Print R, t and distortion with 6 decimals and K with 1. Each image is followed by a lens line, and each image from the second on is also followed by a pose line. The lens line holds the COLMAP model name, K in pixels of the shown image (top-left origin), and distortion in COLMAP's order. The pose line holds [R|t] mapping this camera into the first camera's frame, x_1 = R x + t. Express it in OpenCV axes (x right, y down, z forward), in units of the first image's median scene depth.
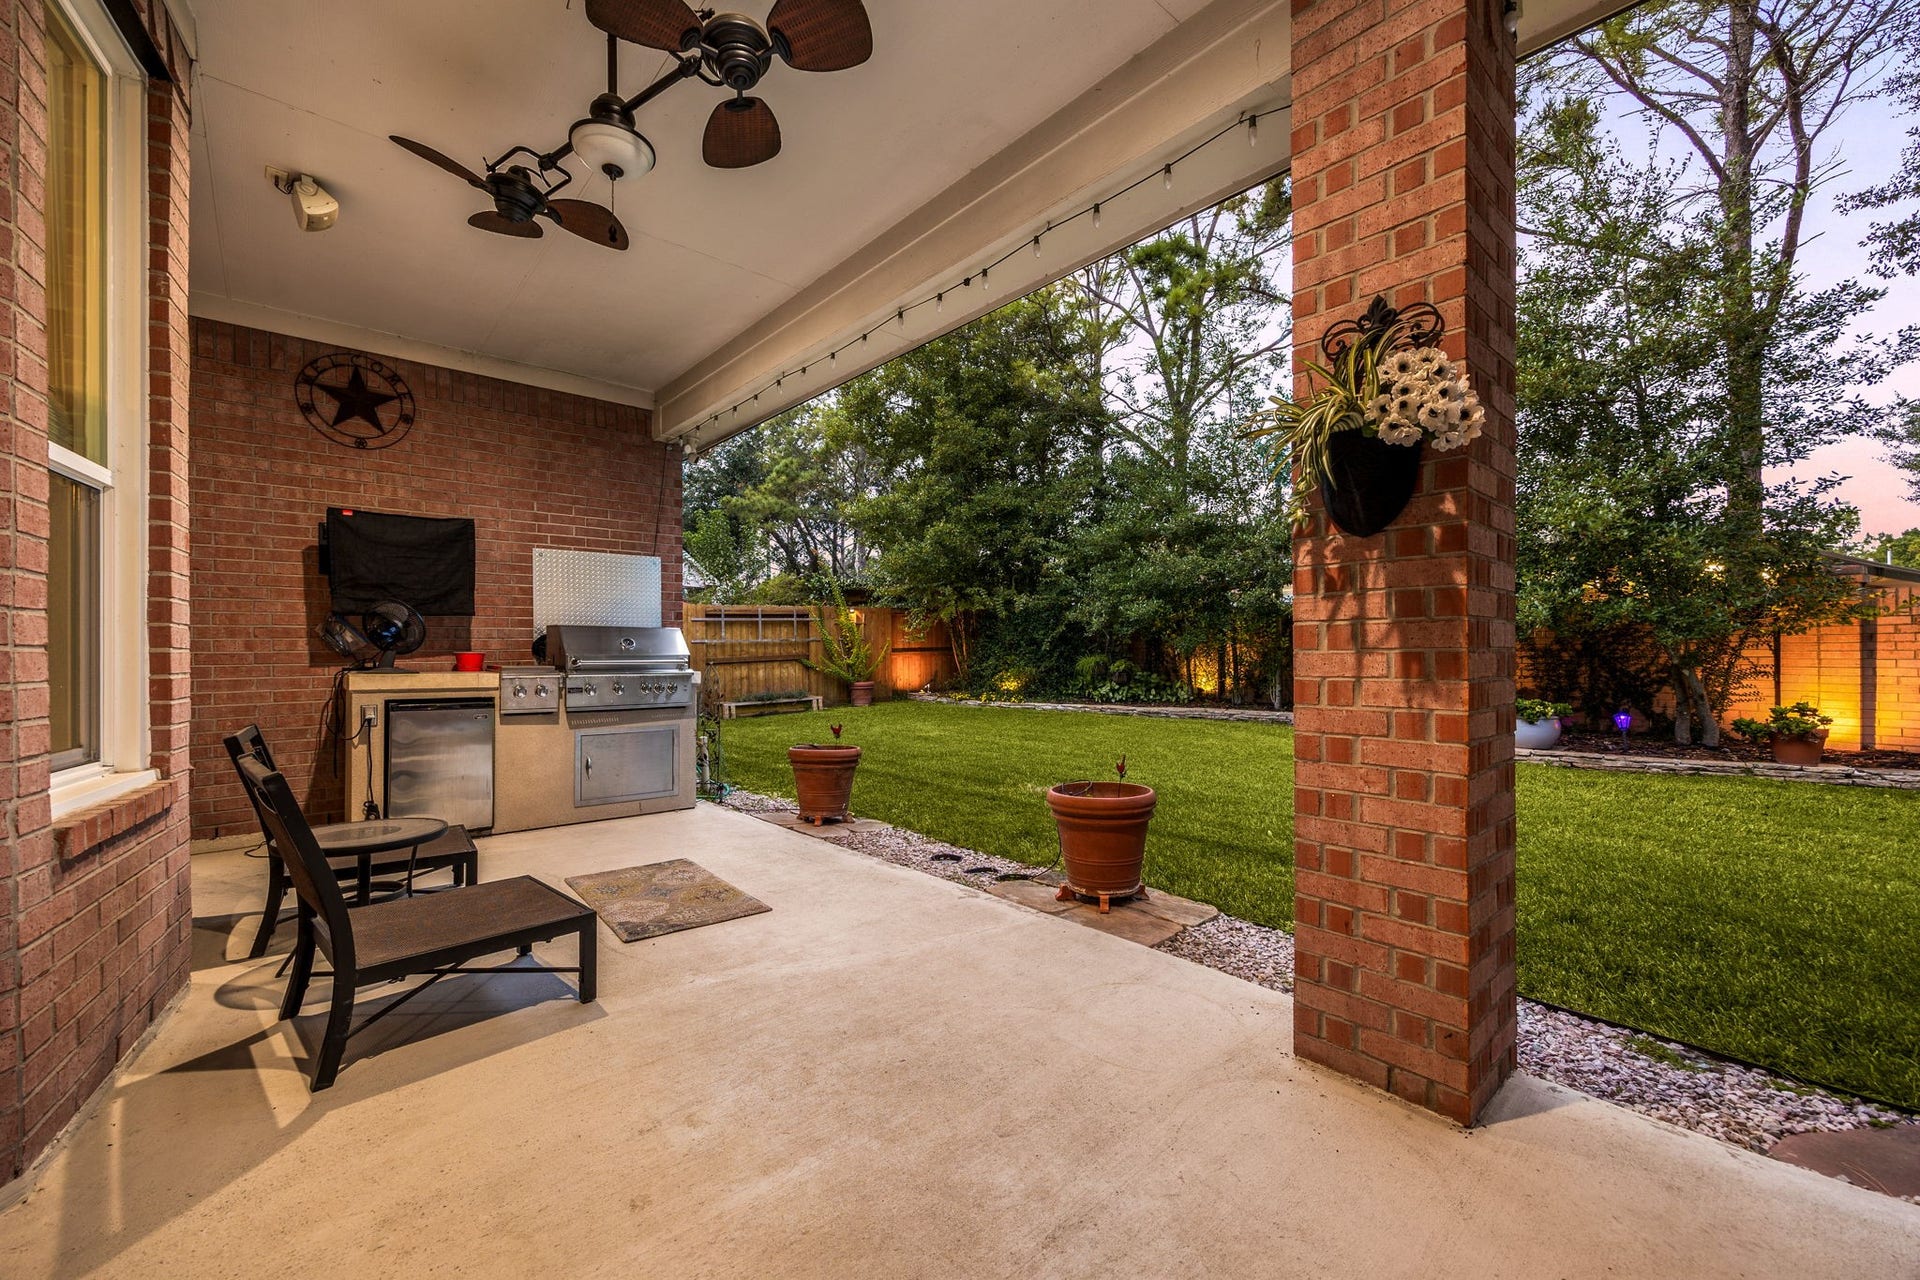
lens RADIAL K [[754.7, 0, 979.5], [0, 754.7, 648.7], [0, 0, 1]] dist [0.000253, -0.000134]
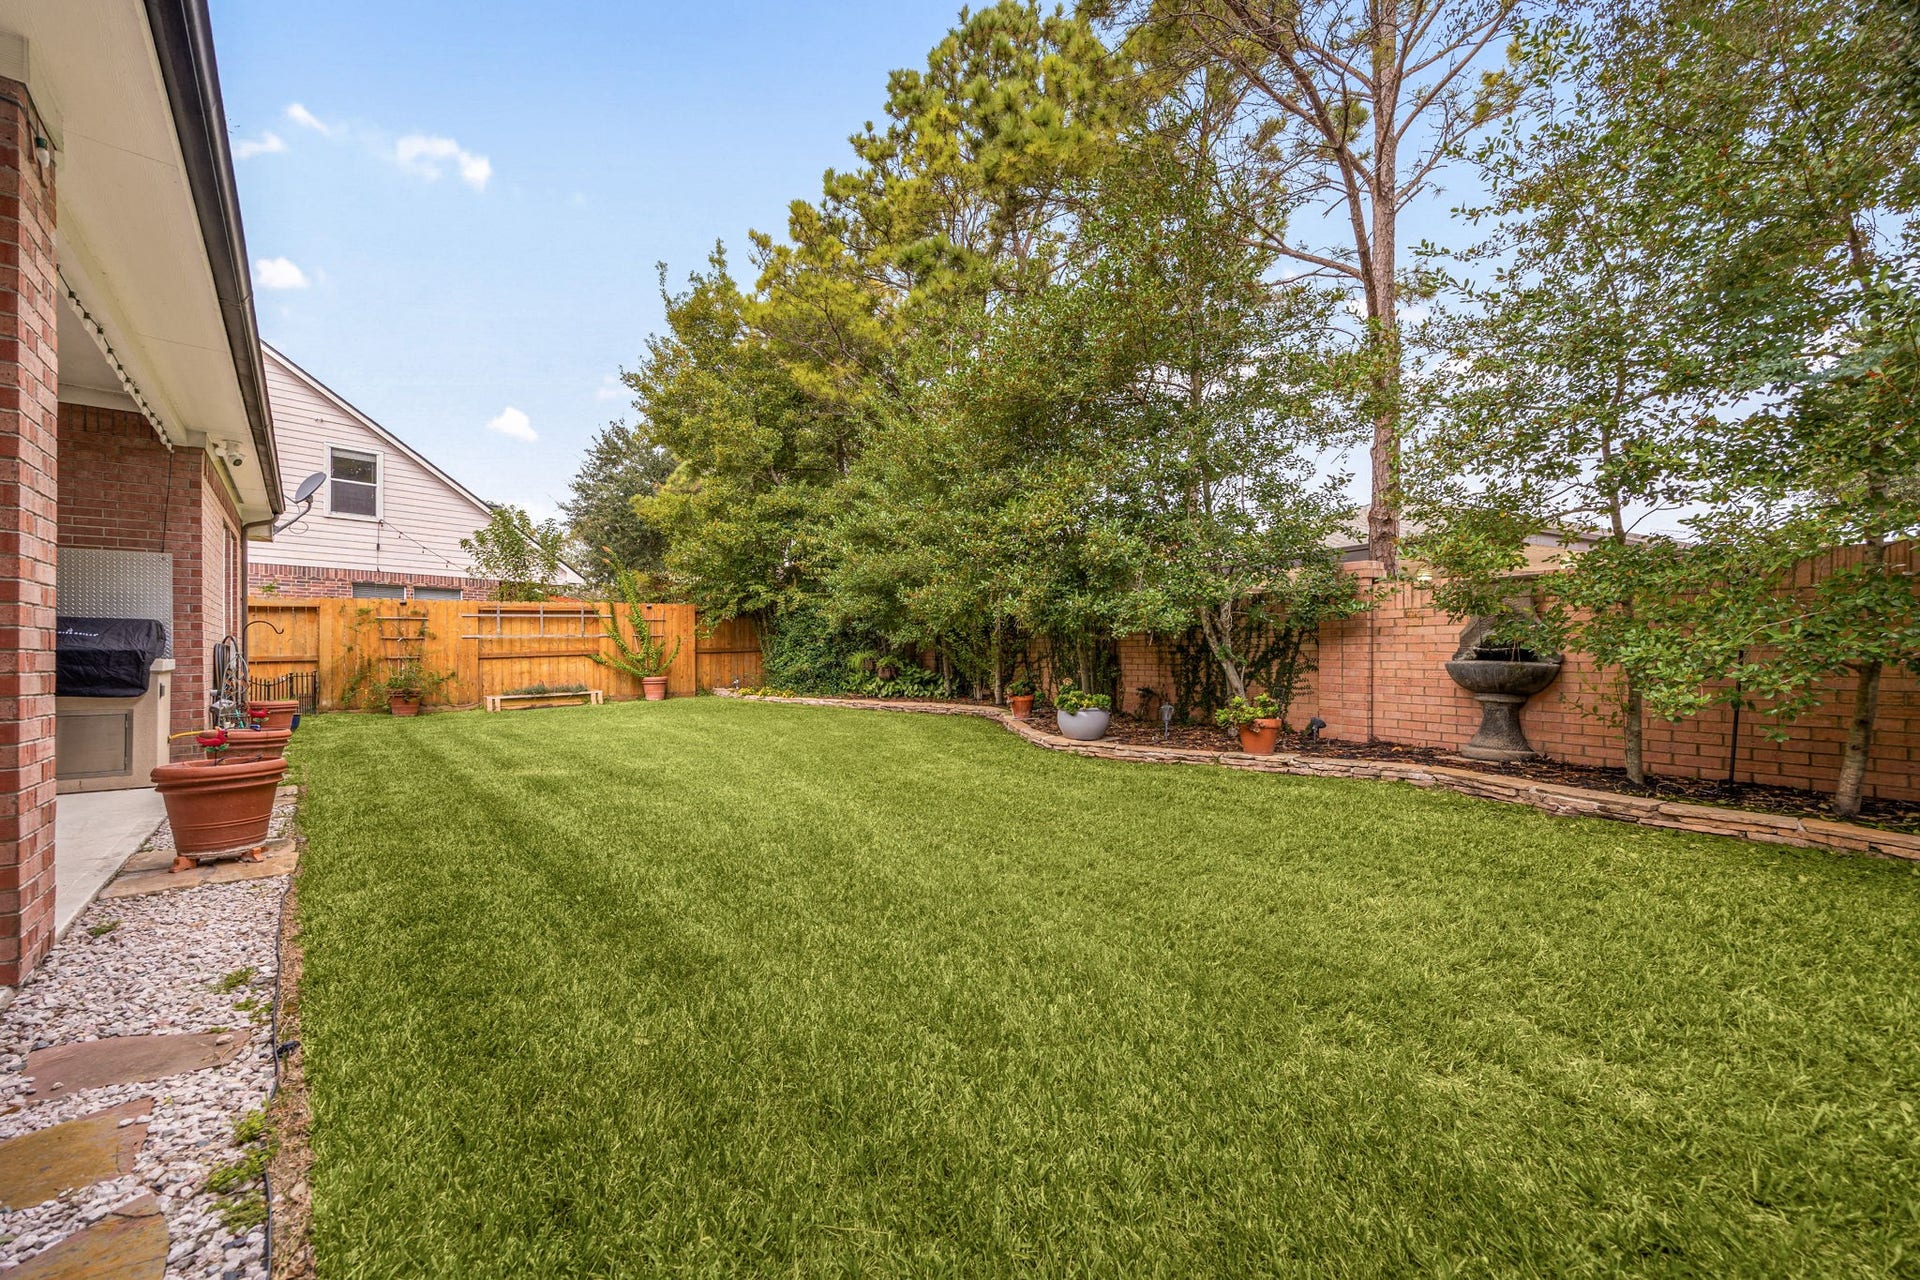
lens RADIAL K [[765.7, 0, 980.7], [0, 765.7, 655.1], [0, 0, 1]] dist [0.000569, -0.000033]
pose [[0.999551, 0.003658, -0.029737, 0.347664], [-0.003447, 0.999969, 0.007140, 0.005668], [0.029762, -0.007034, 0.999532, -0.027727]]
